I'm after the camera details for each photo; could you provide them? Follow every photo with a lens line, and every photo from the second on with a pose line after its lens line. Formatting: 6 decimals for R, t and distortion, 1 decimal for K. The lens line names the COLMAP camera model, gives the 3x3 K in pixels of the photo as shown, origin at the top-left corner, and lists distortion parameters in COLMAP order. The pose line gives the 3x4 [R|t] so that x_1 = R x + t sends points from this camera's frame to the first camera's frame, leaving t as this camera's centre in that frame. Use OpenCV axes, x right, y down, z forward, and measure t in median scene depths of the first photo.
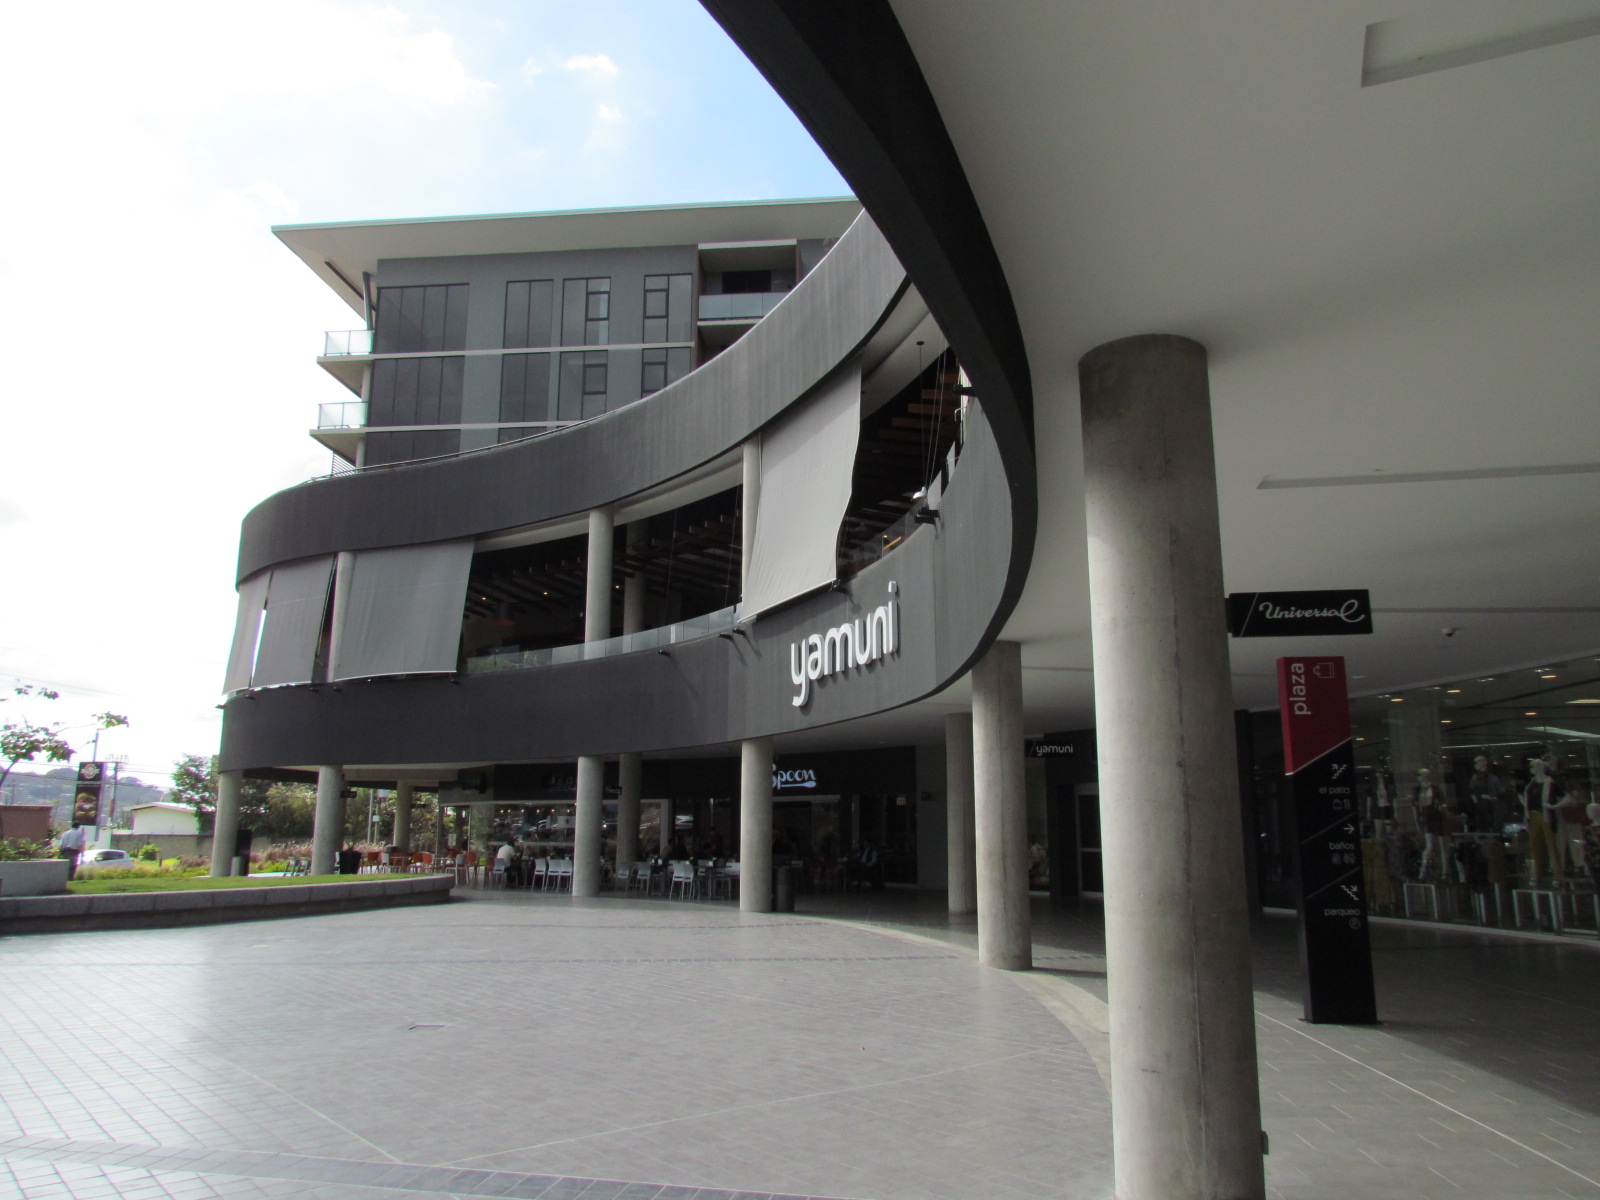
lens RADIAL K [[1117.7, 0, 800.0], [0, 1117.7, 600.0], [0, 0, 1]] dist [-0.002792, -0.000912]
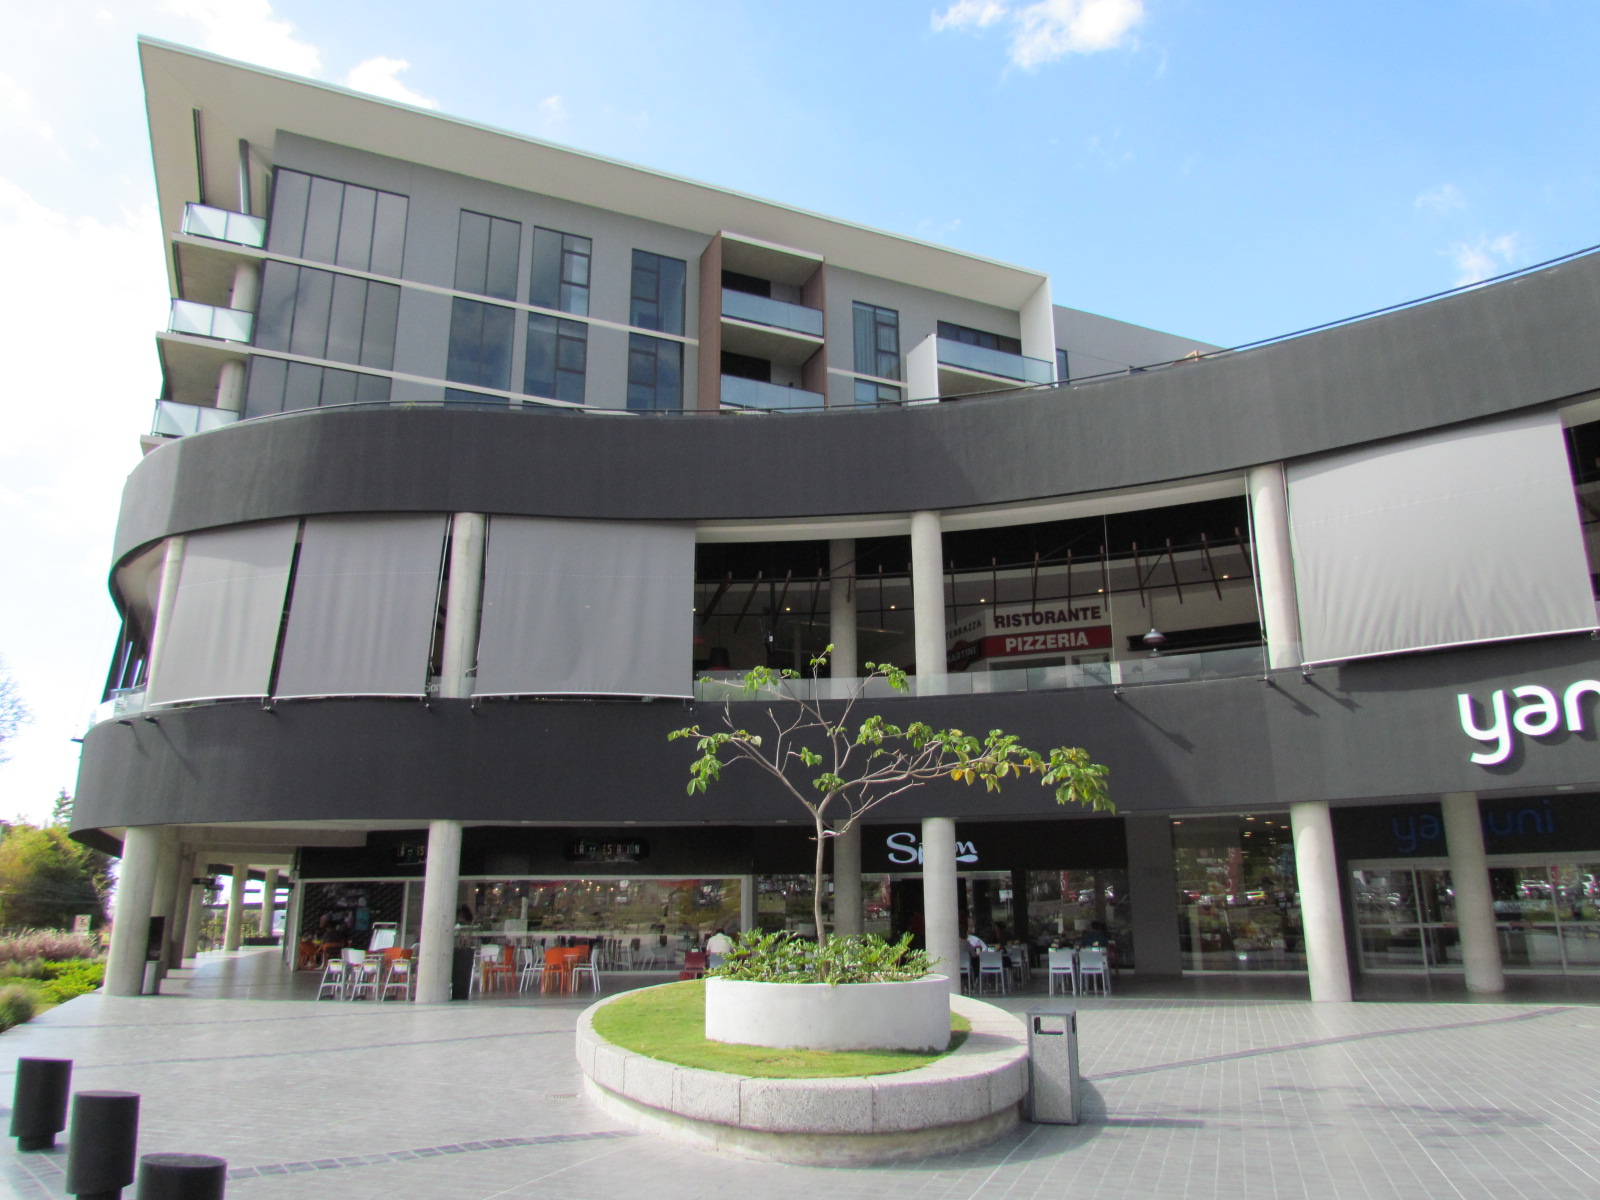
lens RADIAL K [[1117.7, 0, 800.0], [0, 1117.7, 600.0], [0, 0, 1]] dist [-0.002792, -0.000912]
pose [[0.873000, 0.123778, 0.471752, -0.543901], [-0.089399, 0.991483, -0.094707, 0.058471], [-0.479456, 0.040505, 0.876631, 0.285421]]
